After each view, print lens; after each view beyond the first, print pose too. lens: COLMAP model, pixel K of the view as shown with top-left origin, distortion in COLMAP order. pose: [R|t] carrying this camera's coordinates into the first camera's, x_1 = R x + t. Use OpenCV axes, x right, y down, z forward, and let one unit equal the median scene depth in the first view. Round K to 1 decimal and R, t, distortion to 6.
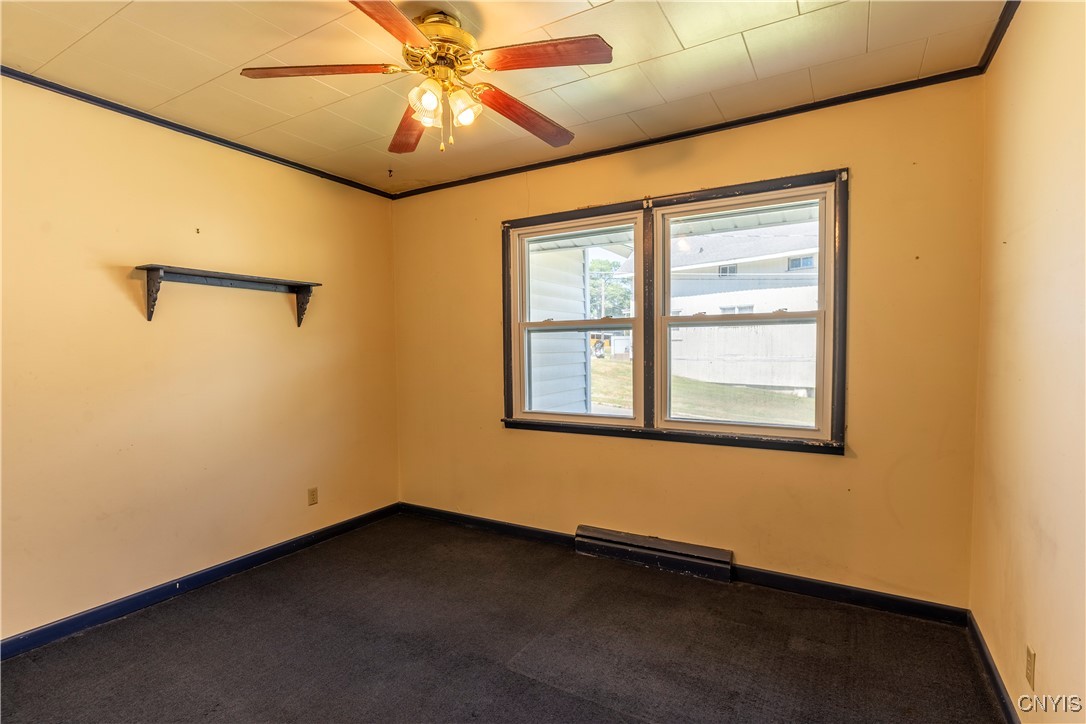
lens RADIAL K [[524.7, 0, 546.1], [0, 524.7, 361.2], [0, 0, 1]] dist [-0.004287, 0.003045]
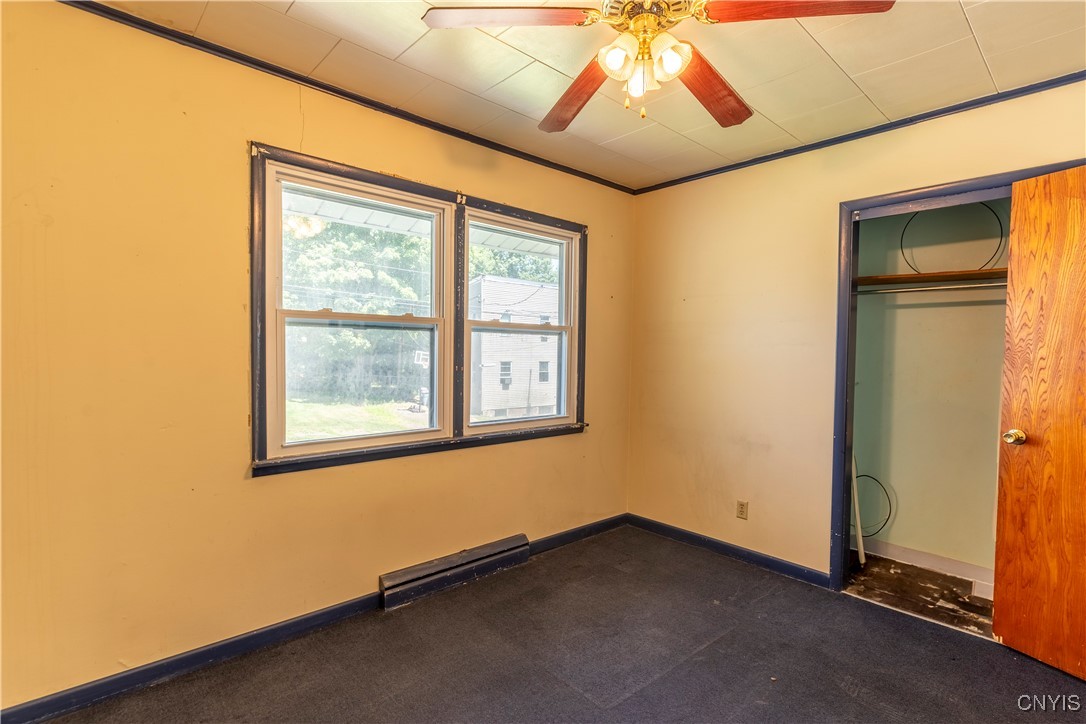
lens RADIAL K [[524.7, 0, 538.0], [0, 524.7, 363.6], [0, 0, 1]] dist [-0.004287, 0.003045]
pose [[0.301859, -0.006371, 0.953331, -0.628210], [0.009667, 0.999947, 0.003622, -0.006511], [-0.953304, 0.008123, 0.301904, 0.552538]]
